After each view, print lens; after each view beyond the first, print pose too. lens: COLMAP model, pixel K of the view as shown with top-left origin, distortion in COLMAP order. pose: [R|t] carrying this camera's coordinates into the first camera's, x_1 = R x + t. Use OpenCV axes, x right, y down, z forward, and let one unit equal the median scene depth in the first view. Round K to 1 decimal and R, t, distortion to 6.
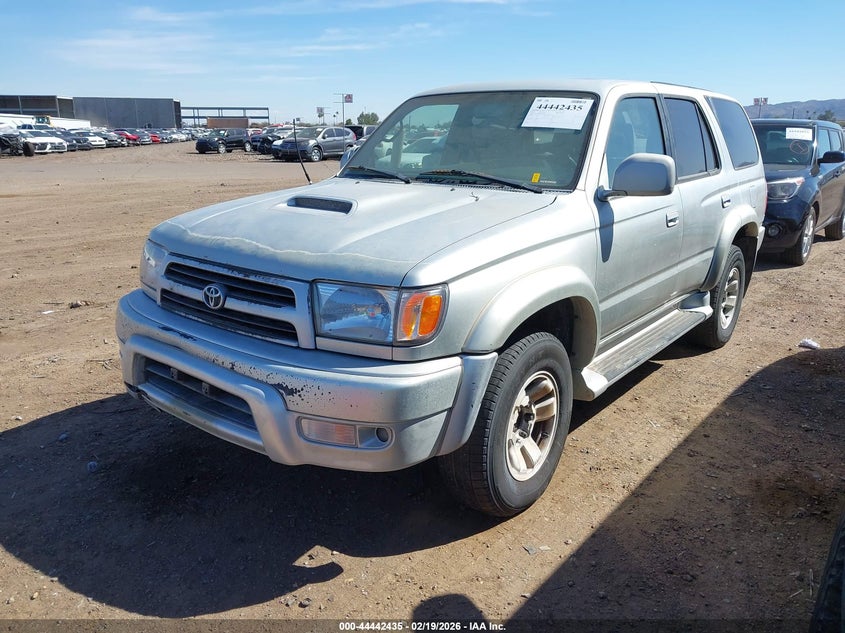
lens RADIAL K [[680.3, 0, 422.5], [0, 680.3, 316.5], [0, 0, 1]] dist [0.003767, 0.003970]
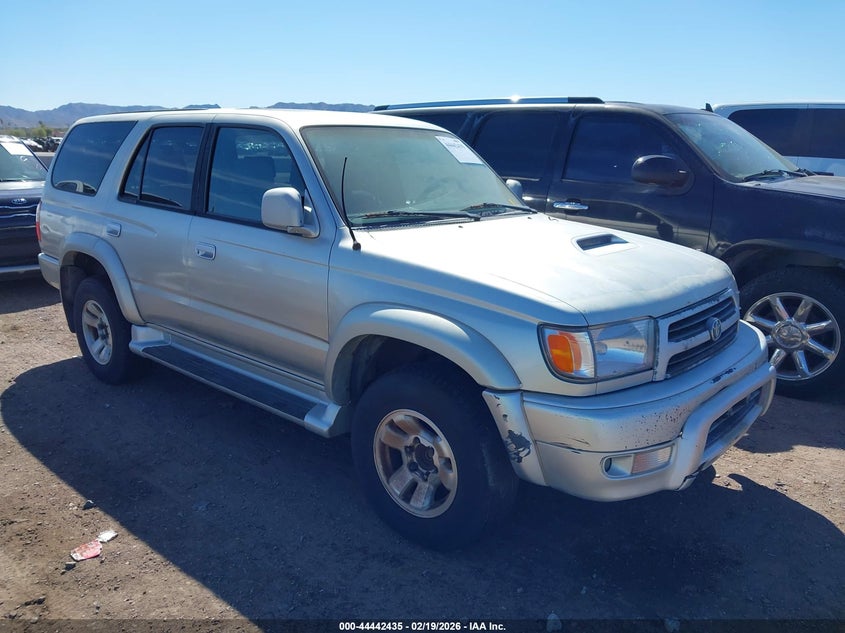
lens RADIAL K [[680.3, 0, 422.5], [0, 680.3, 316.5], [0, 0, 1]] dist [0.003767, 0.003970]
pose [[0.023007, -0.246071, 0.968979, -1.378410], [0.244250, 0.941247, 0.233229, -0.420537], [-0.969439, 0.231307, 0.081758, 1.363827]]
